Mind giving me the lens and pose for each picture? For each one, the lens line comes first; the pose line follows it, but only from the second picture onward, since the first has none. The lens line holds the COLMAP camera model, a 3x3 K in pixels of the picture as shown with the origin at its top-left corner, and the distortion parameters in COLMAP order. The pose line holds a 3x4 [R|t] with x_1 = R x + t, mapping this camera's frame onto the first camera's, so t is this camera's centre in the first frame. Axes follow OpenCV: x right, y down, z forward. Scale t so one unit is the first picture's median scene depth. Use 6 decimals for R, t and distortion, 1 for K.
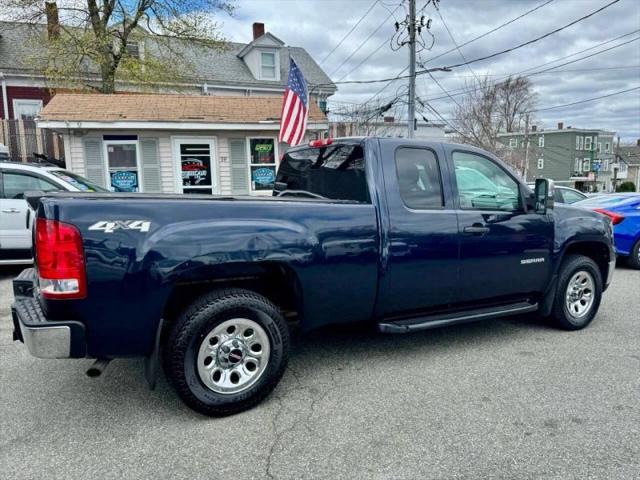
lens RADIAL K [[496.0, 0, 323.7], [0, 496.0, 241.7], [0, 0, 1]] dist [0.056227, -0.066600]
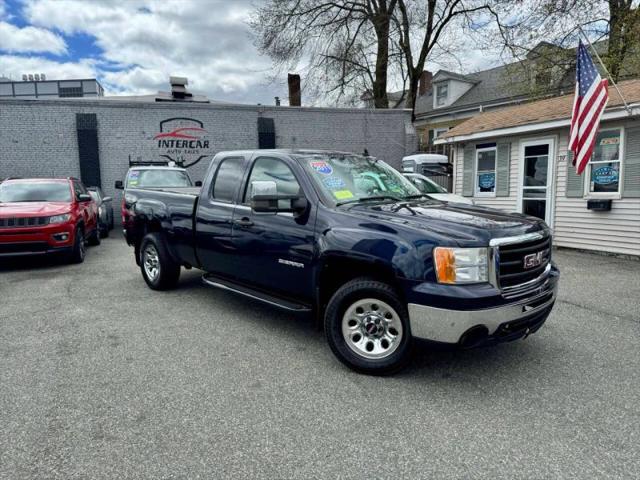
lens RADIAL K [[458.7, 0, 319.9], [0, 458.7, 238.3], [0, 0, 1]] dist [0.017887, -0.013950]
pose [[0.222091, 0.116684, -0.968019, 0.593771], [-0.115522, 0.988969, 0.092705, -0.045962], [0.968158, 0.091239, 0.233120, 0.382931]]
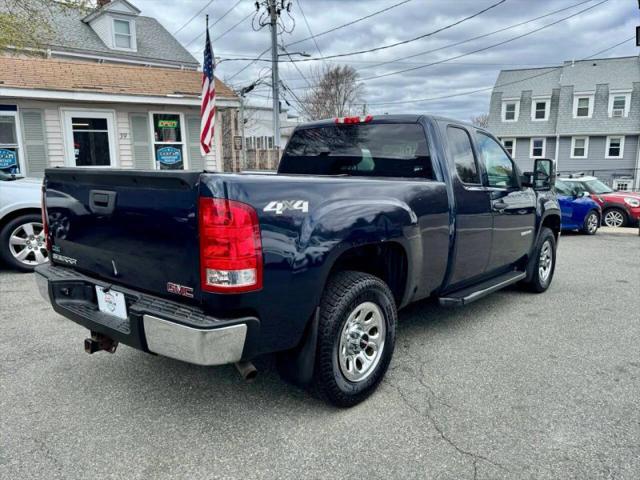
lens RADIAL K [[496.0, 0, 318.4], [0, 496.0, 238.3], [0, 0, 1]] dist [0.056227, -0.066600]
pose [[0.945640, -0.042293, 0.322453, -0.173467], [0.034078, 0.998936, 0.031081, 0.000264], [-0.323424, -0.018403, 0.946075, 0.042055]]
